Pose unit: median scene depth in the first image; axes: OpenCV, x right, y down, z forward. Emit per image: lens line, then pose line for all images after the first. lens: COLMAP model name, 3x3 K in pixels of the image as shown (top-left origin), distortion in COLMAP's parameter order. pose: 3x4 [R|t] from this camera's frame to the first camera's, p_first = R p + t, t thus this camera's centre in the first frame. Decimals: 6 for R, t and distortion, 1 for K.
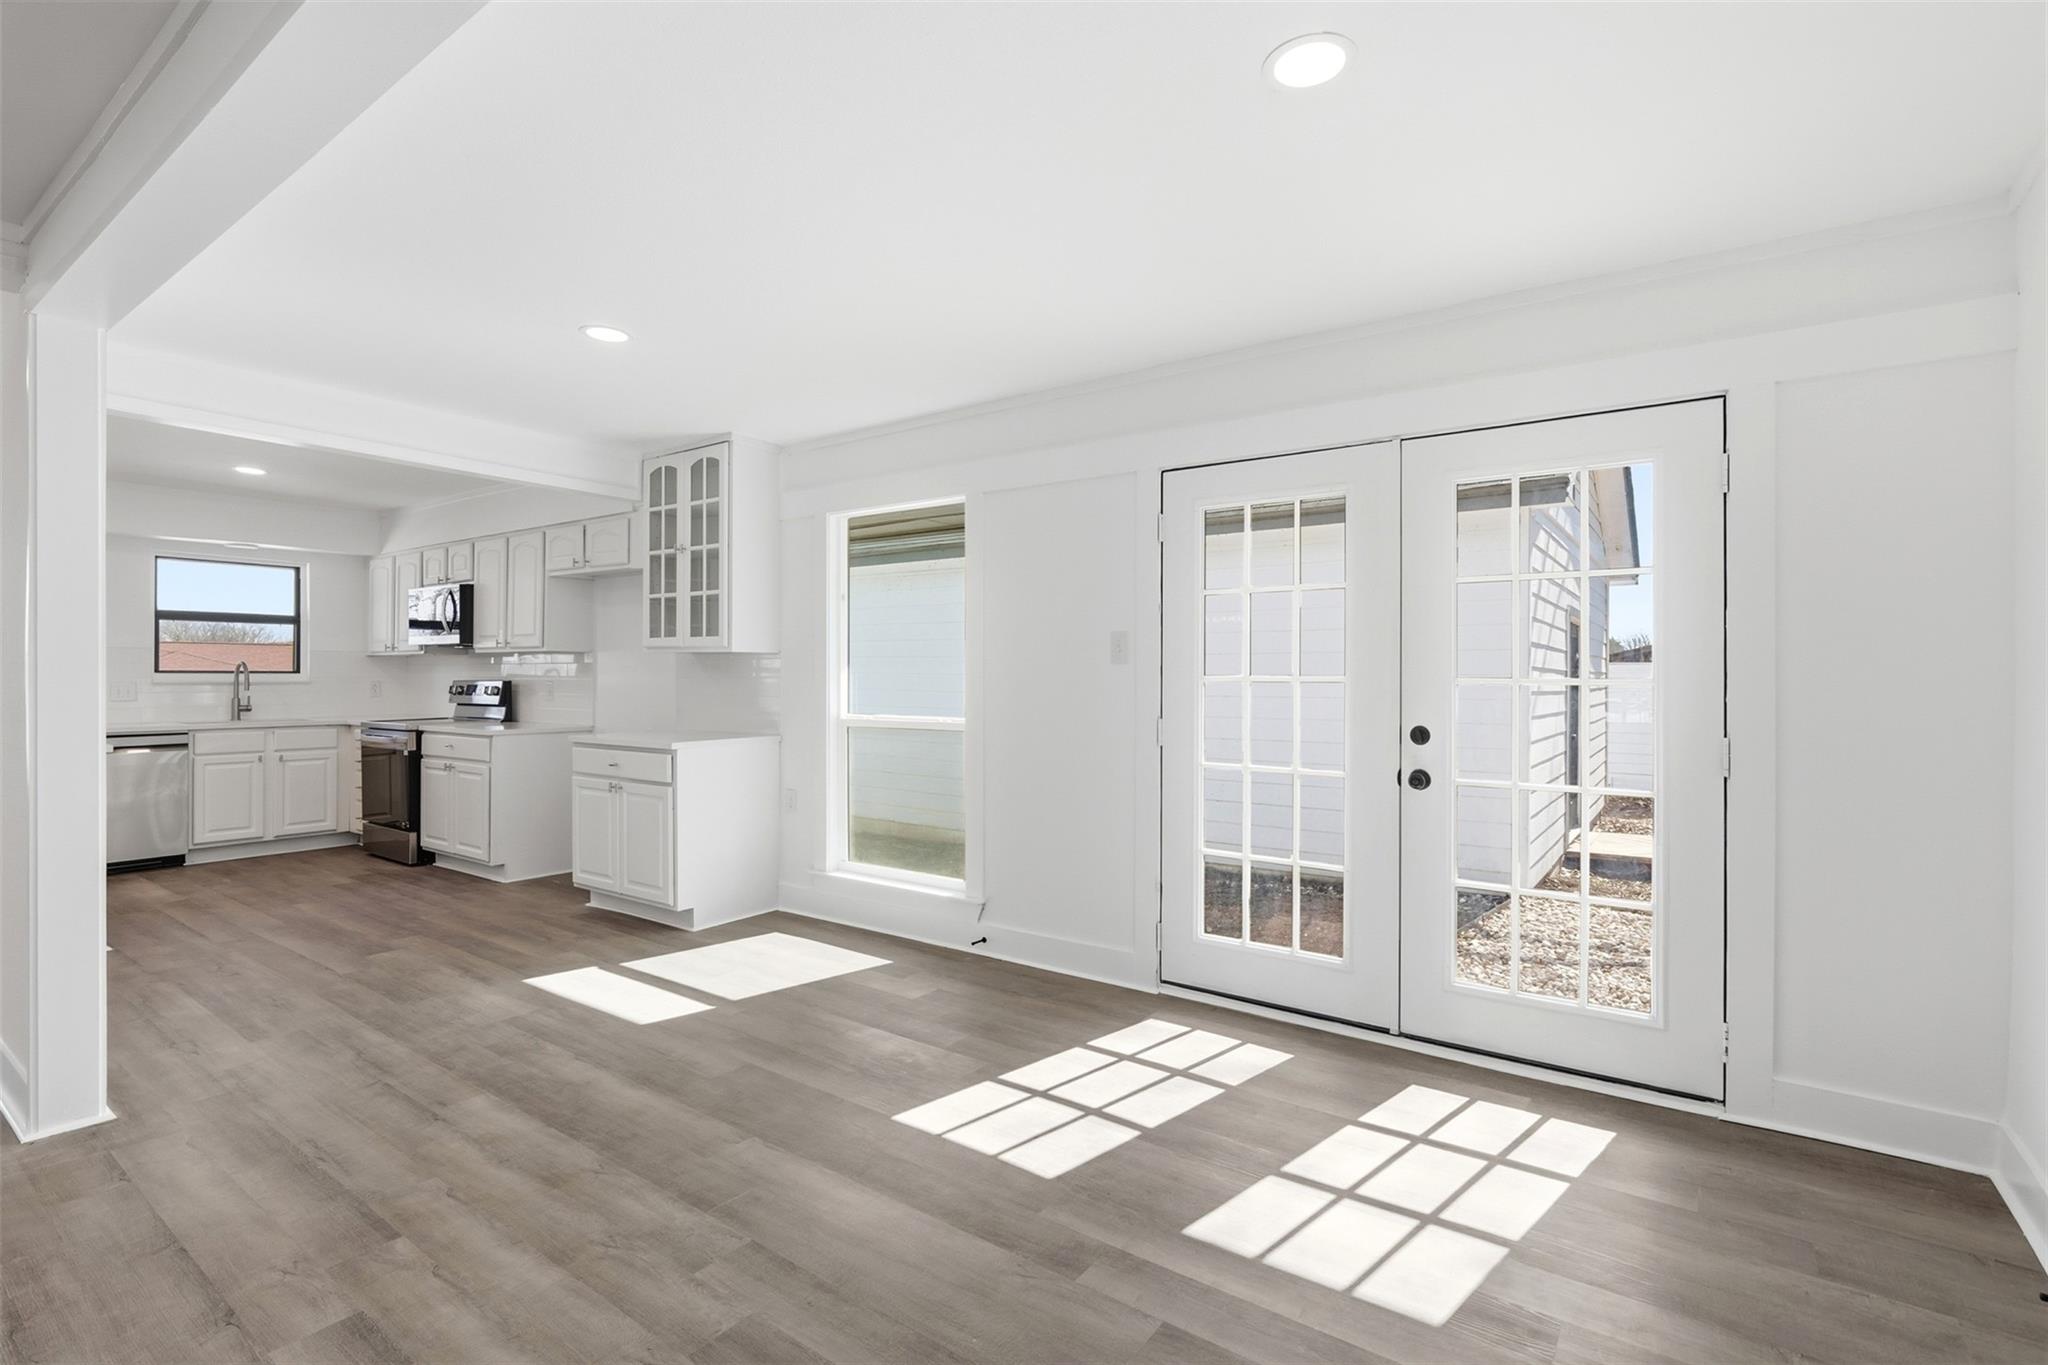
lens RADIAL K [[949.3, 0, 1024.0], [0, 949.3, 674.7], [0, 0, 1]] dist [-0.012824, 0.000401]
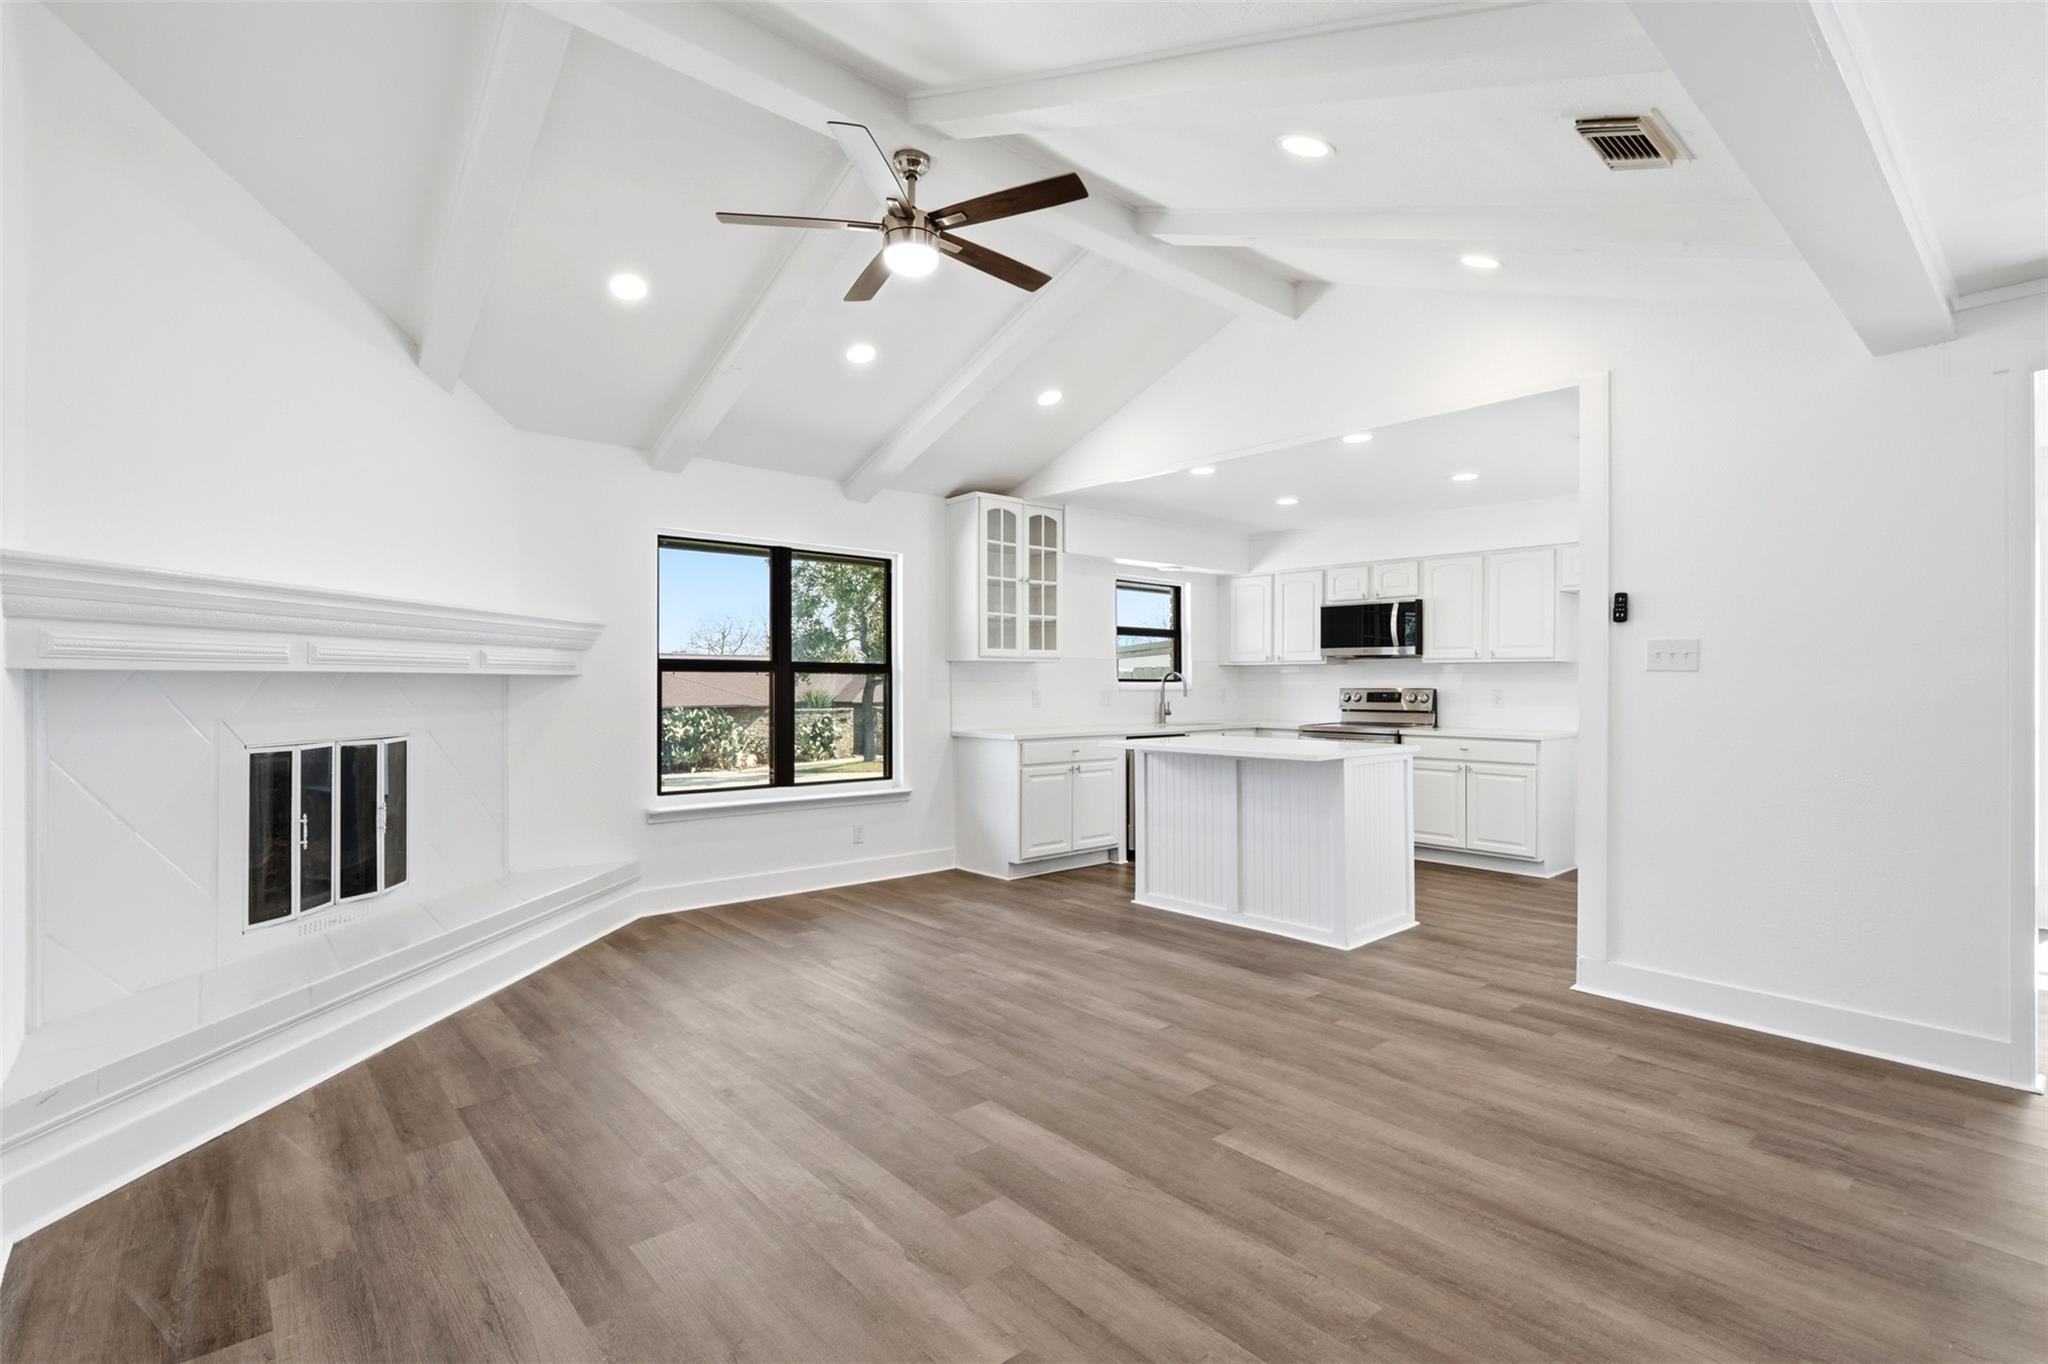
lens RADIAL K [[949.3, 0, 1022.6], [0, 949.3, 681.7], [0, 0, 1]] dist [-0.012824, 0.000401]
pose [[0.974142, 0.006875, -0.225830, -0.743102], [-0.008639, 0.999939, -0.006822, 0.008950], [0.225769, 0.008597, 0.974143, -0.139870]]
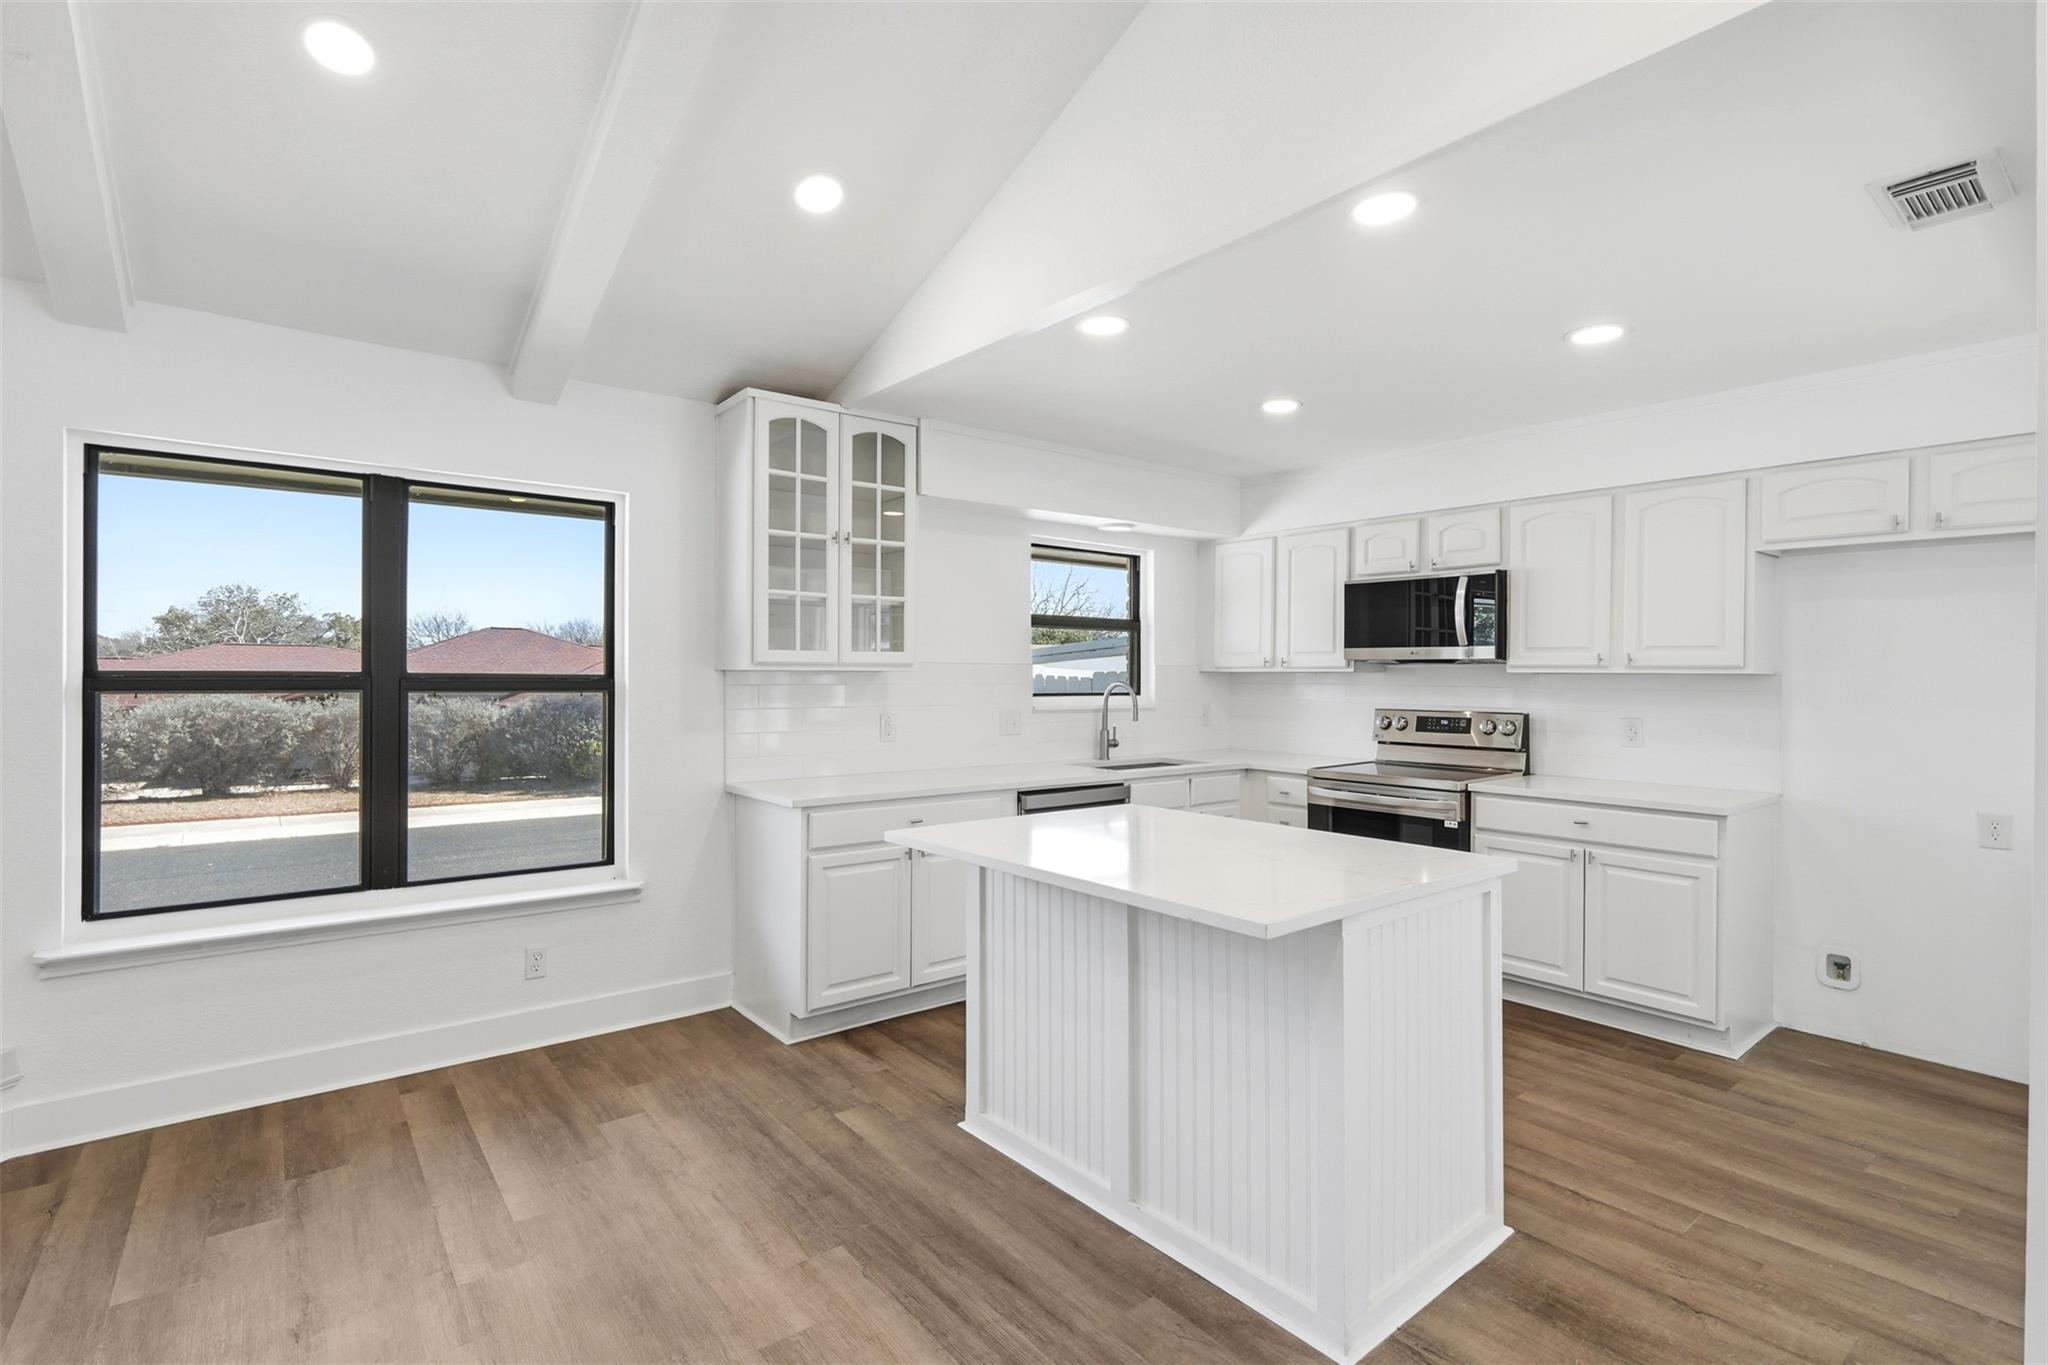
lens RADIAL K [[949.3, 0, 1028.9], [0, 949.3, 678.5], [0, 0, 1]] dist [-0.012824, 0.000401]
pose [[0.961502, 0.010911, -0.274580, -0.687177], [-0.011611, 0.999932, -0.000923, -0.013605], [0.274552, 0.004075, 0.961564, 0.256635]]
